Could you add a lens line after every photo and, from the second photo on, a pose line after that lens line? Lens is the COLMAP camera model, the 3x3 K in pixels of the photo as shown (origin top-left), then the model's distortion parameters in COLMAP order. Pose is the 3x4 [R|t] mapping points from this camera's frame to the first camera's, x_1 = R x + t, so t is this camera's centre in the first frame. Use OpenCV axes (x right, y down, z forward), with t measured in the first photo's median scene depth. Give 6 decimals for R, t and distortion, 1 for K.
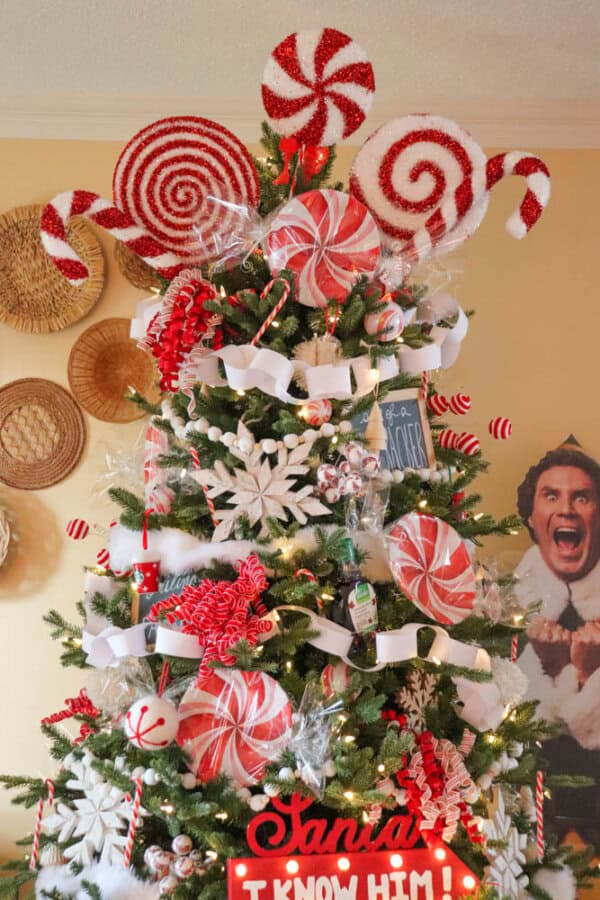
lens RADIAL K [[1239.3, 0, 300.0], [0, 1239.3, 450.0], [0, 0, 1]] dist [0.041972, 0.093415]
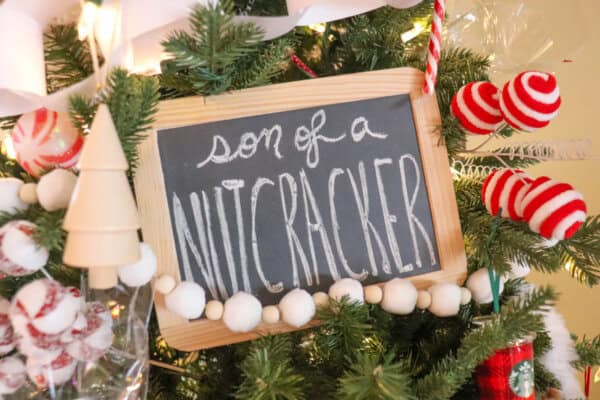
lens RADIAL K [[535.8, 0, 300.0], [0, 535.8, 200.0], [0, 0, 1]] dist [-0.154926, 0.165068]
pose [[0.825362, 0.019004, -0.564284, 0.175090], [0.032364, 0.996198, 0.080888, -0.024346], [0.563676, -0.085024, 0.821608, 0.908020]]
